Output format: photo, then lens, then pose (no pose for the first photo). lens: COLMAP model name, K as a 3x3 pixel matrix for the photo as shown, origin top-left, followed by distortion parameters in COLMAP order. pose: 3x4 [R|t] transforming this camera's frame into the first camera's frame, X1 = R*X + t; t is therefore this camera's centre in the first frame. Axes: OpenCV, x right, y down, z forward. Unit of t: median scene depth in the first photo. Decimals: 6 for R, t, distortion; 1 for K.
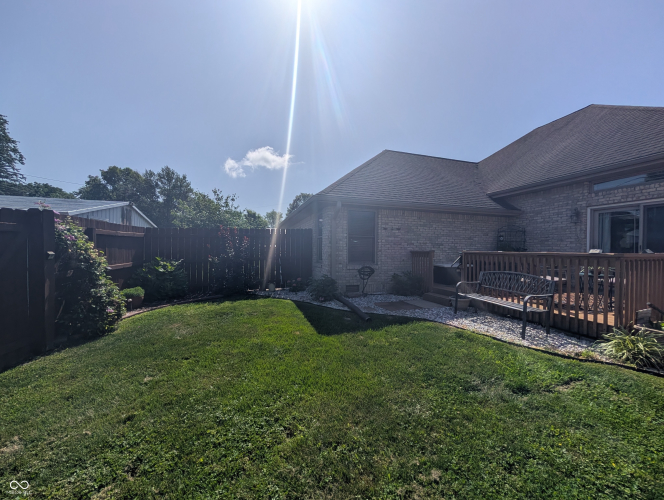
lens RADIAL K [[250.5, 0, 331.6], [0, 250.5, 250.4], [0, 0, 1]] dist [0.000872, -0.000328]
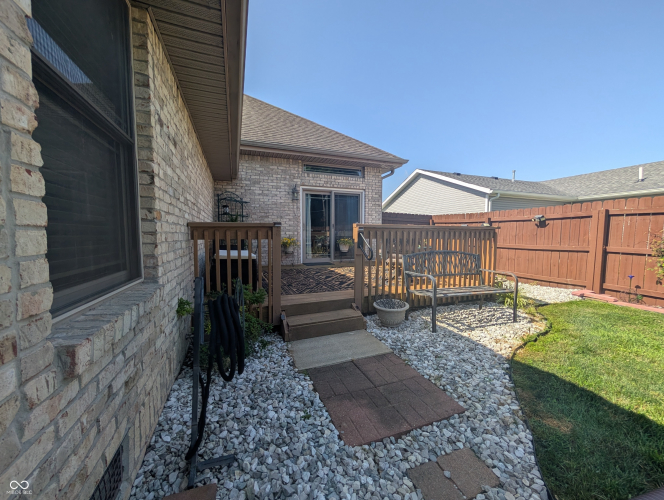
lens RADIAL K [[250.5, 0, 330.0], [0, 250.5, 250.1], [0, 0, 1]] dist [0.000872, -0.000328]
pose [[-0.033553, -0.066928, 0.997193, -0.025707], [0.003855, 0.997739, 0.067094, 0.022765], [-0.999429, 0.006095, -0.033220, 0.927949]]
